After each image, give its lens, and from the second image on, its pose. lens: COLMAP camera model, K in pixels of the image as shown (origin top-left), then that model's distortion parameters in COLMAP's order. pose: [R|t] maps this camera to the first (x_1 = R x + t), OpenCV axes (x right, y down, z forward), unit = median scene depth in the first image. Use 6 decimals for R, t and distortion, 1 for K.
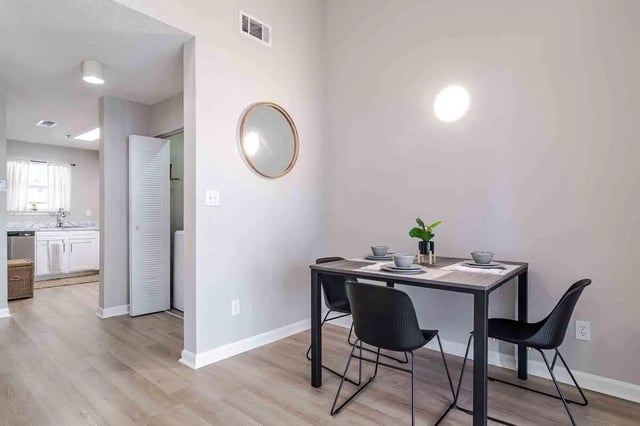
lens RADIAL K [[346.1, 0, 315.8], [0, 346.1, 214.8], [0, 0, 1]] dist [0.005632, -0.000511]
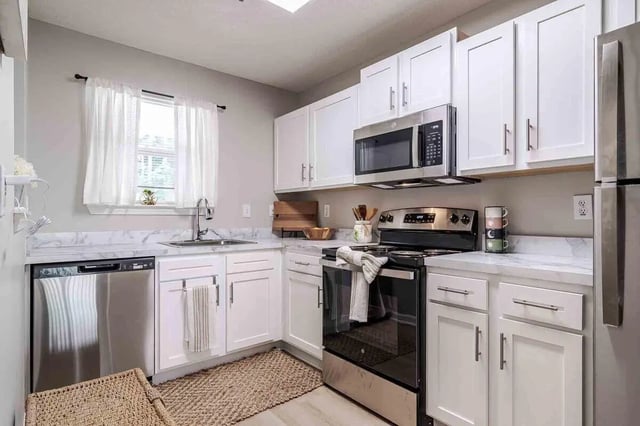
lens RADIAL K [[346.1, 0, 322.5], [0, 346.1, 212.3], [0, 0, 1]] dist [0.005632, -0.000511]
pose [[0.985570, -0.003181, -0.169237, -0.526657], [0.001408, 0.999943, -0.010596, 0.002376], [0.169262, 0.010205, 0.985518, 0.611801]]
